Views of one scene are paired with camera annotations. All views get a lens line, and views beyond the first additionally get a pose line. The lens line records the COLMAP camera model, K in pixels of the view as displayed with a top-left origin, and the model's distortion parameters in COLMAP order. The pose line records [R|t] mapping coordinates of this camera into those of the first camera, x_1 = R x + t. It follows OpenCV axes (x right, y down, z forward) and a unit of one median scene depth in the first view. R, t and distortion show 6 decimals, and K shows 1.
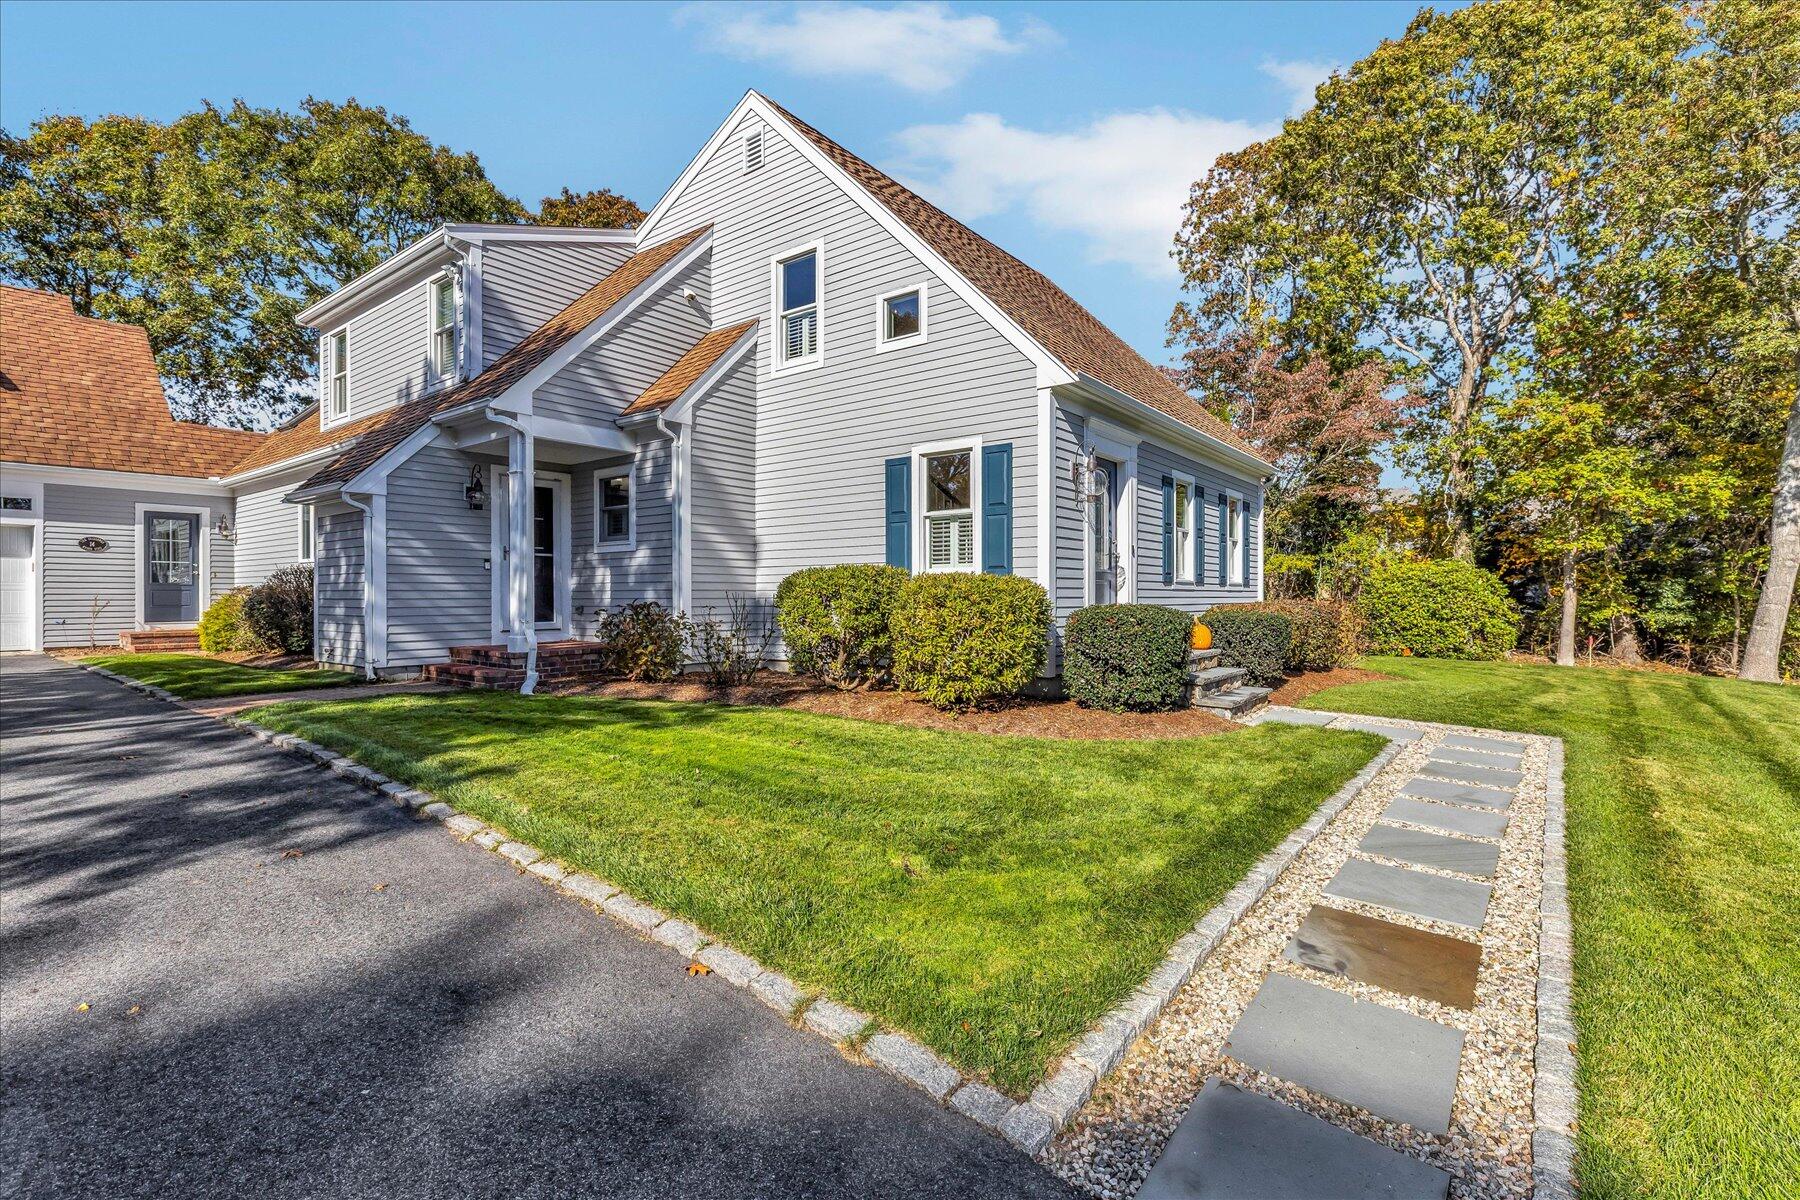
lens RADIAL K [[815.3, 0, 903.9], [0, 815.3, 623.0], [0, 0, 1]] dist [0.003257, -0.000058]
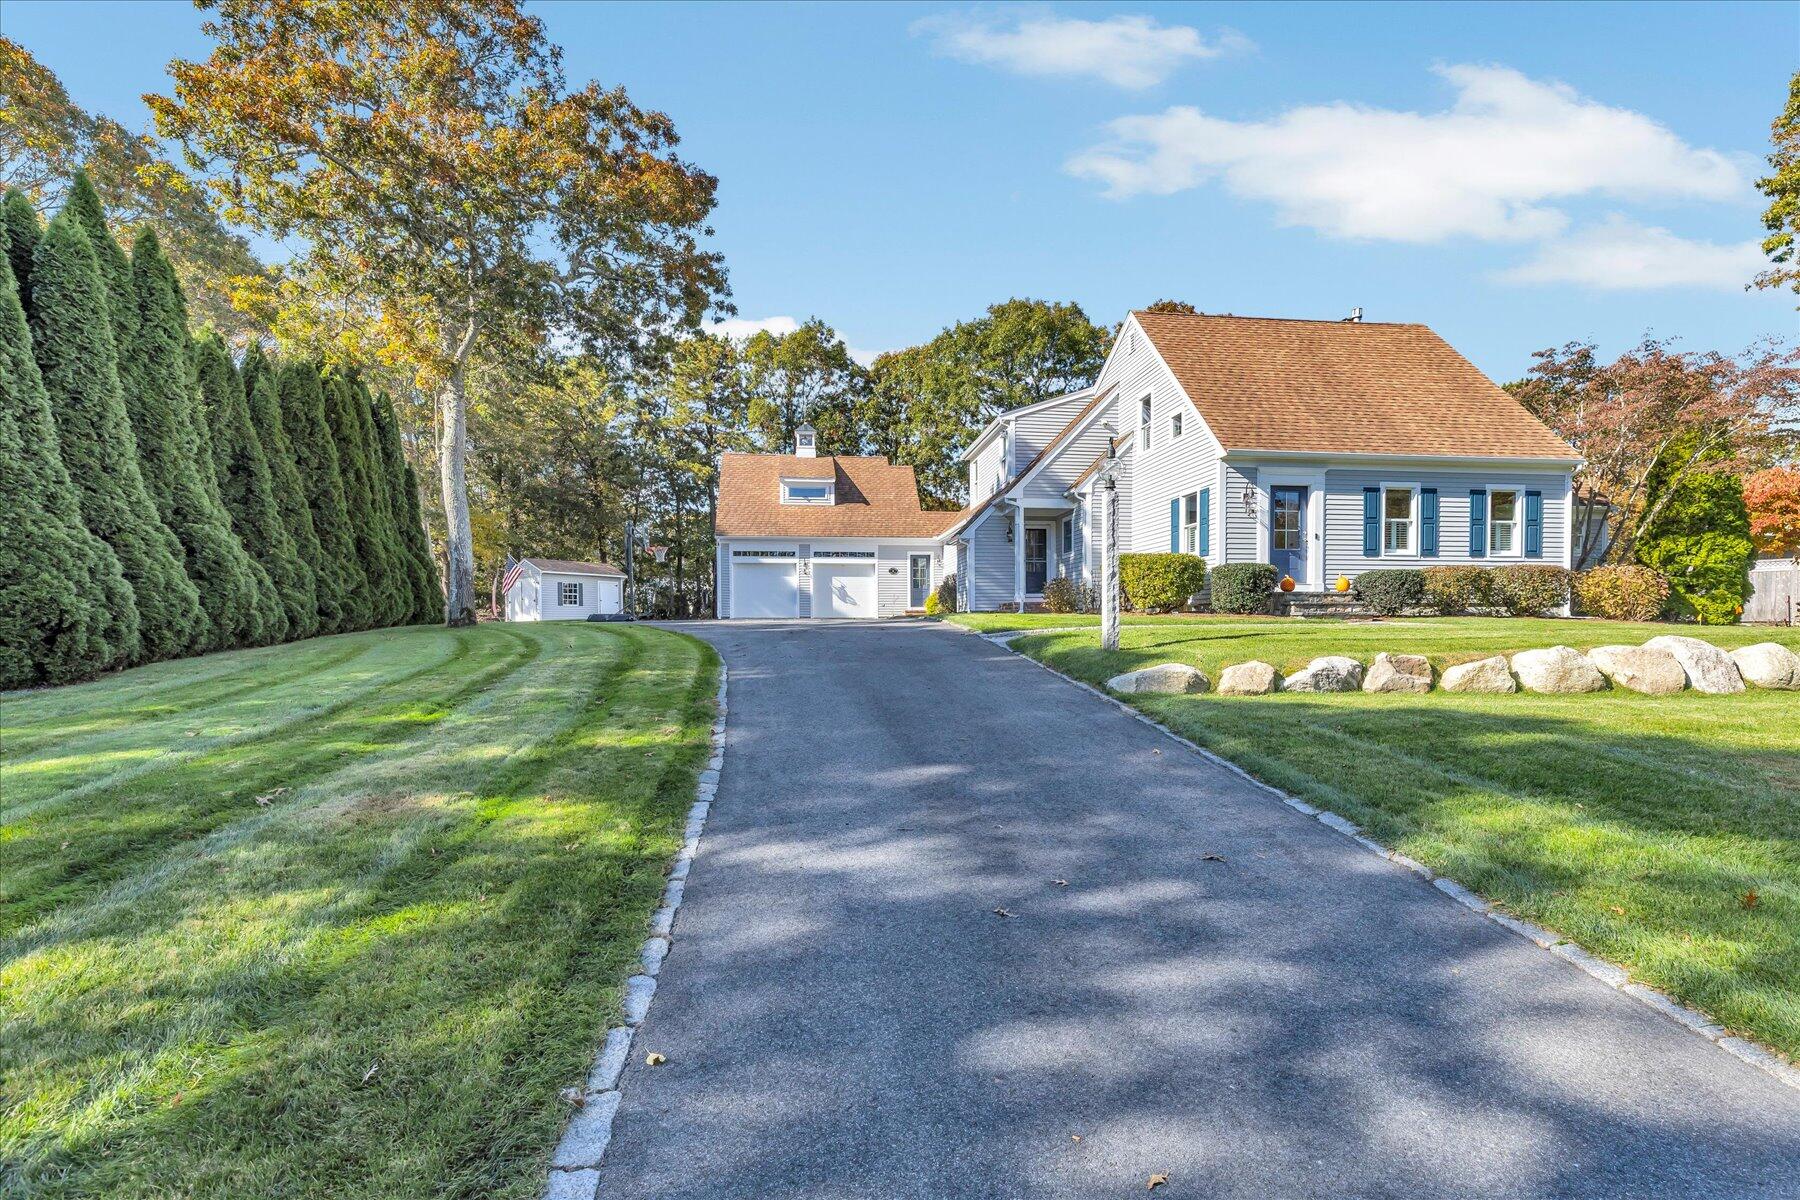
lens RADIAL K [[815.3, 0, 905.4], [0, 815.3, 658.3], [0, 0, 1]] dist [0.003257, -0.000058]
pose [[0.706536, 0.023891, -0.707274, 0.827306], [-0.012903, 0.999699, 0.020879, 0.130437], [0.707559, -0.005626, 0.706632, -0.743876]]
